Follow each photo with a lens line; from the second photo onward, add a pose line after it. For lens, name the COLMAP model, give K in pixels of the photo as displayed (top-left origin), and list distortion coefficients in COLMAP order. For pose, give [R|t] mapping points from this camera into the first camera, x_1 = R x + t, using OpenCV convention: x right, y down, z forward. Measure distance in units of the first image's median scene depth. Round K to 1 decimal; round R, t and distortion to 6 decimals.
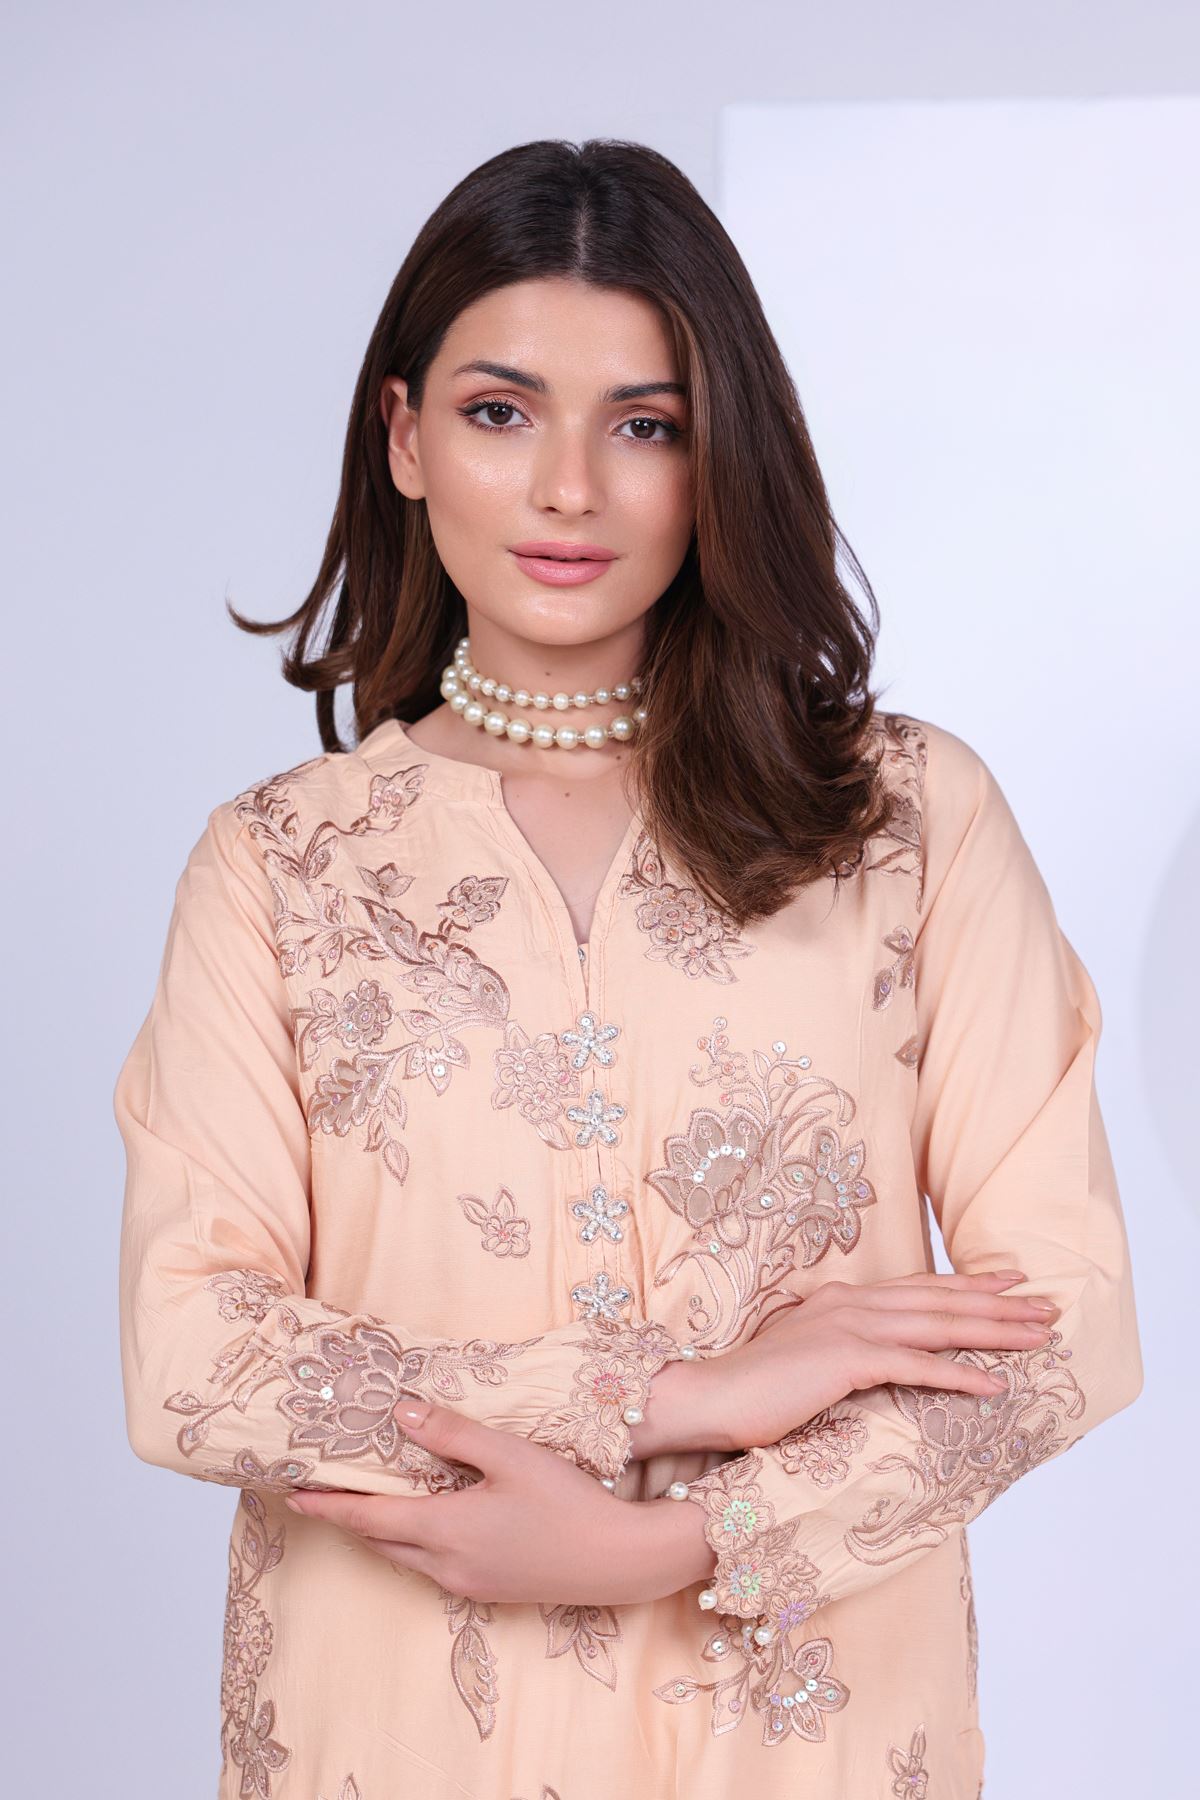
lens RADIAL K [[5535.3, 0, 600.0], [0, 5535.3, 900.0], [0, 0, 1]] dist [-0.049988, -0.258463]
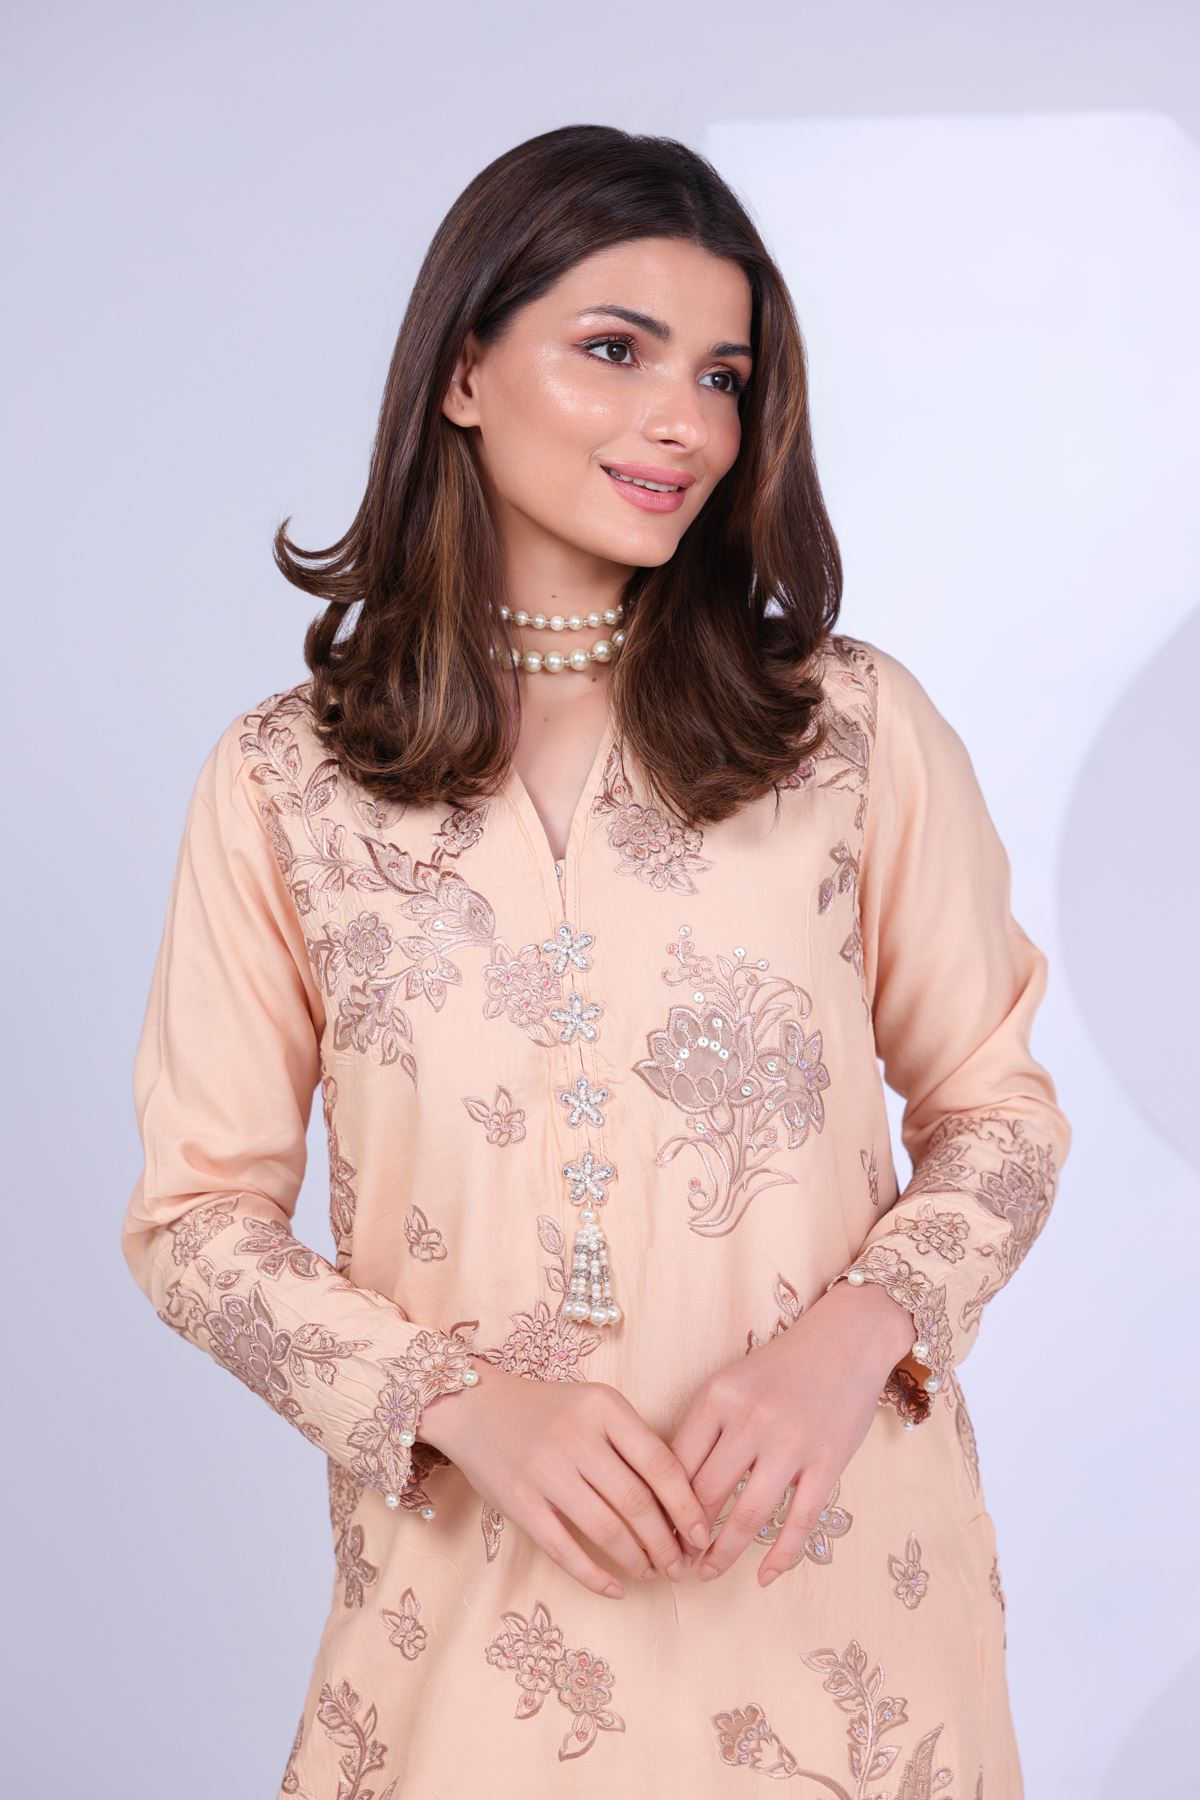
lens RADIAL K [[5535.3, 0, 600.0], [0, 5535.3, 900.0], [0, 0, 1]] dist [-0.049988, -0.258463]
pose [[0.999566, -0.029432, -0.000799, 0.005601], [0.029442, 0.999385, 0.019055, -0.005890], [0.000238, -0.019070, 0.999818, -0.131511]]
